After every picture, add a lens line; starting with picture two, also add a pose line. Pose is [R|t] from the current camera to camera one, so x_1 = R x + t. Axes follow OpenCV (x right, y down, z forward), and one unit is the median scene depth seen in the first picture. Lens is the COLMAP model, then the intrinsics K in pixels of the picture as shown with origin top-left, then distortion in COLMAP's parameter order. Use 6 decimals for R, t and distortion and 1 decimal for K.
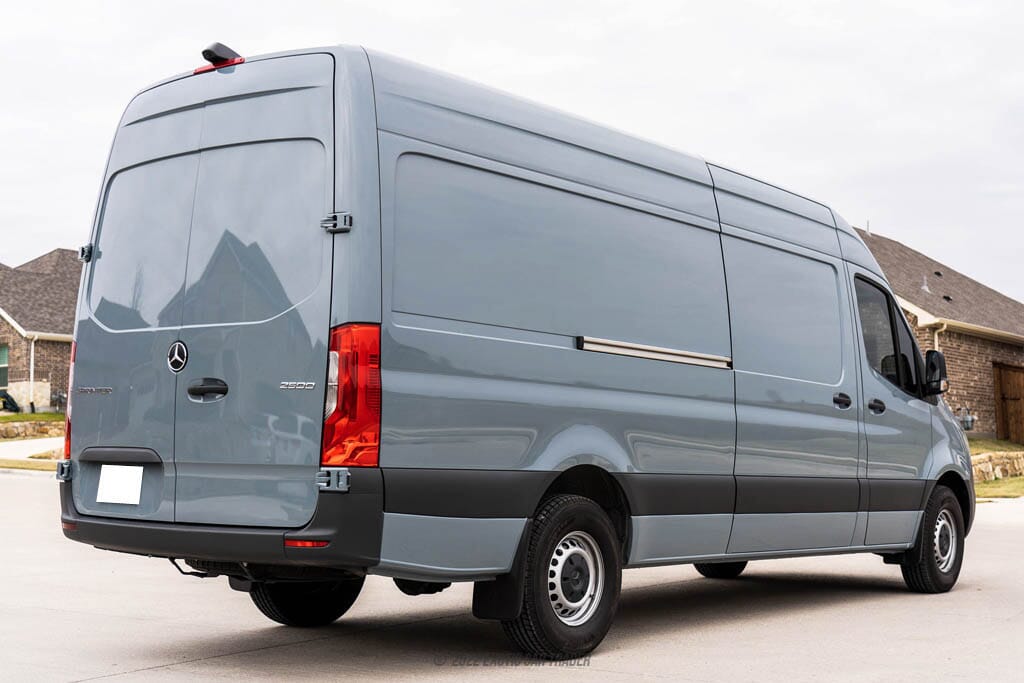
lens RADIAL K [[1443.9, 0, 538.5], [0, 1443.9, 341.3], [0, 0, 1]] dist [-0.029373, 0.000000]
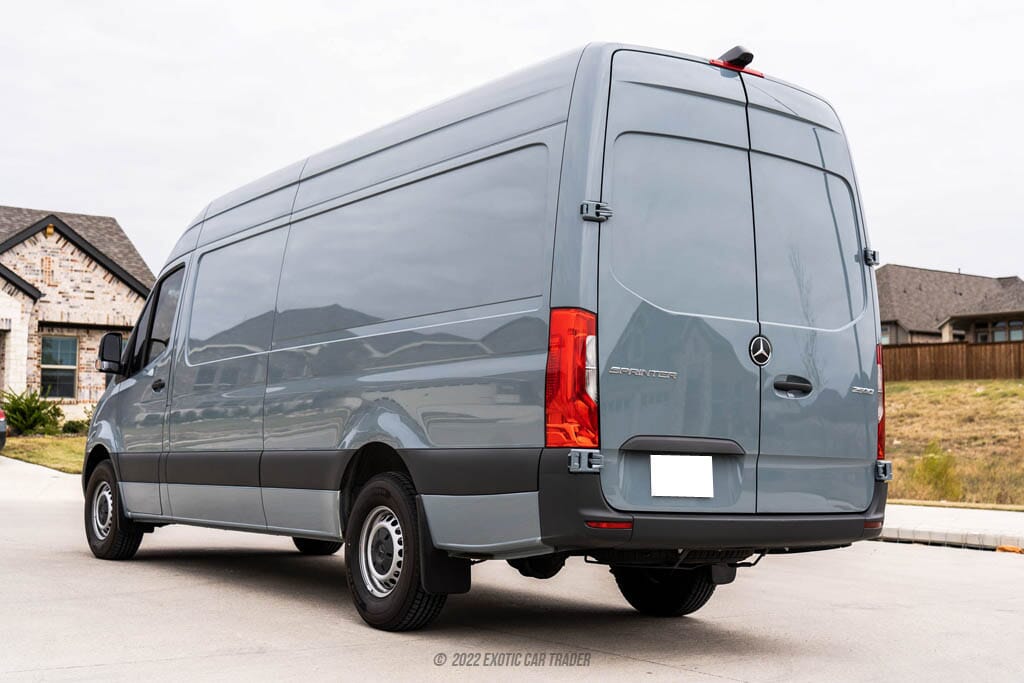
lens RADIAL K [[1276.4, 0, 507.1], [0, 1276.4, 340.7], [0, 0, 1]] dist [0.135519, 0.000000]
pose [[0.299742, 0.083948, 0.950320, -1.054373], [-0.099108, 0.993471, -0.056500, 0.065645], [-0.948859, -0.077248, 0.306105, 0.803083]]
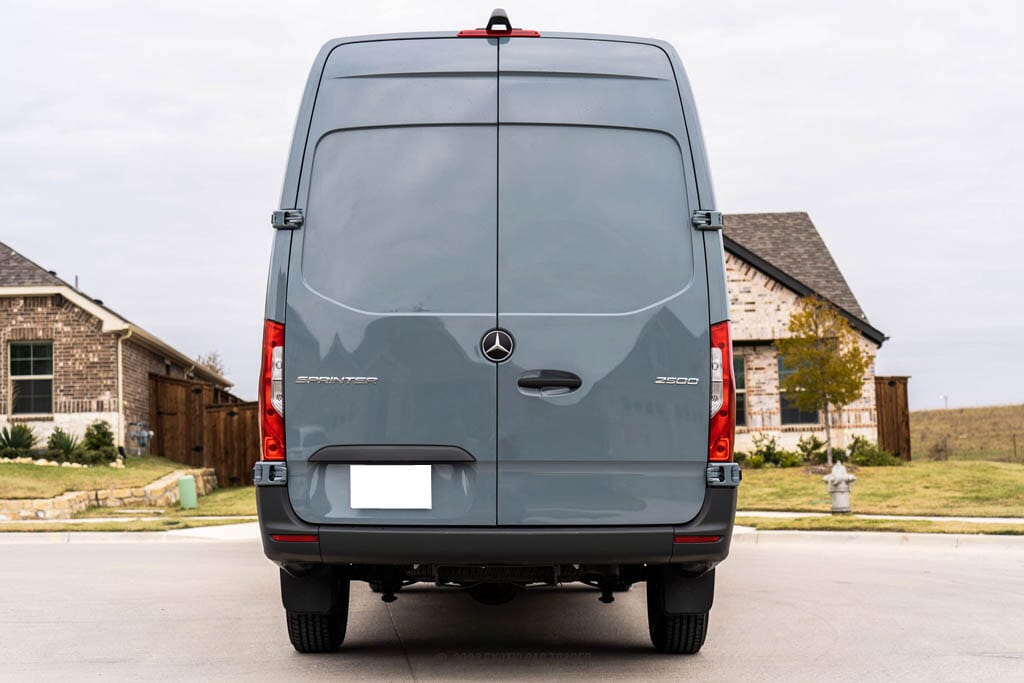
lens RADIAL K [[1618.1, 0, 506.8], [0, 1618.1, 334.5], [0, 0, 1]] dist [0.101259, 0.000000]
pose [[0.797761, 0.044906, 0.601299, -0.783027], [-0.039182, 0.998976, -0.022623, 0.024094], [-0.601699, -0.005512, 0.798704, 0.150885]]
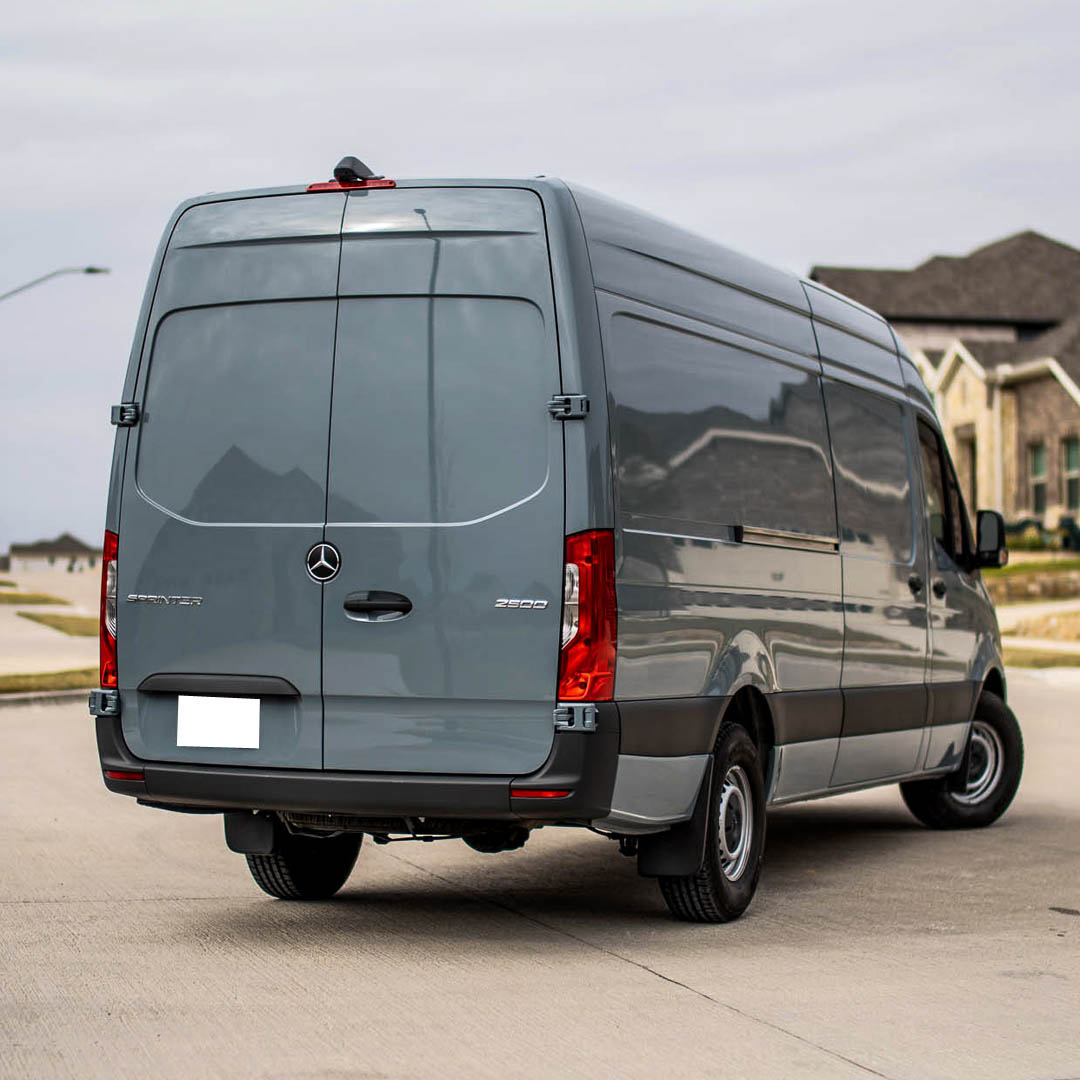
lens RADIAL K [[2647.6, 0, 540.9], [0, 2647.6, 540.4], [0, 0, 1]] dist [-0.154690, 0.000000]
pose [[0.963181, 0.002253, 0.268844, -0.473403], [-0.018496, 0.998151, 0.057902, -0.078633], [-0.268217, -0.060742, 0.961442, -0.385079]]
